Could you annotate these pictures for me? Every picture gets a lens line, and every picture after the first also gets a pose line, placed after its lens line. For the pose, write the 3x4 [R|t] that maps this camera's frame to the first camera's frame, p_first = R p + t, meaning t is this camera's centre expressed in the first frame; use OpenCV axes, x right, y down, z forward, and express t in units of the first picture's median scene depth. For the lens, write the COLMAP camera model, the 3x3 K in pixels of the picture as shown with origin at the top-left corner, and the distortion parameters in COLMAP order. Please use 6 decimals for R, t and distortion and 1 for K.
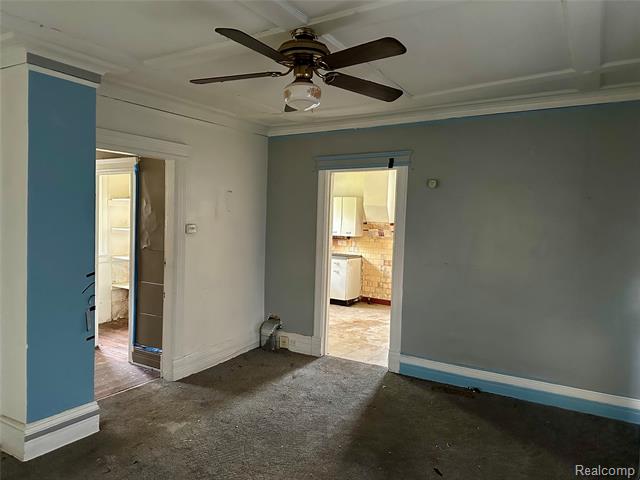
lens RADIAL K [[444.6, 0, 320.3], [0, 444.6, 240.6], [0, 0, 1]] dist [0.041933, -0.038435]
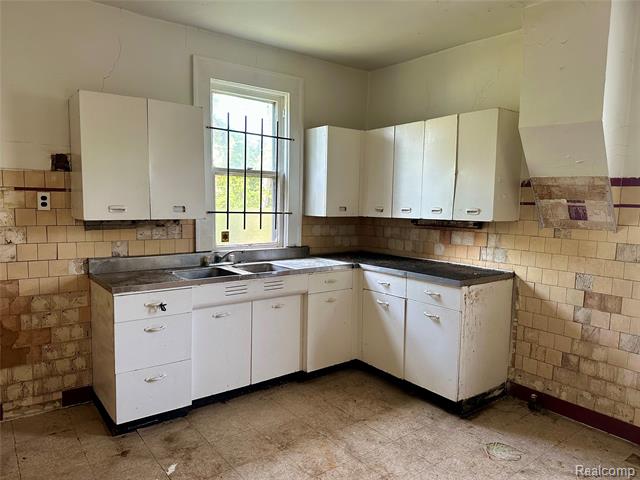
lens RADIAL K [[444.6, 0, 323.1], [0, 444.6, 244.2], [0, 0, 1]] dist [0.041933, -0.038435]
pose [[0.929513, 0.017533, -0.368372, 0.085014], [-0.004013, 0.999291, 0.037436, -0.003735], [0.368767, -0.033319, 0.928925, 0.622007]]
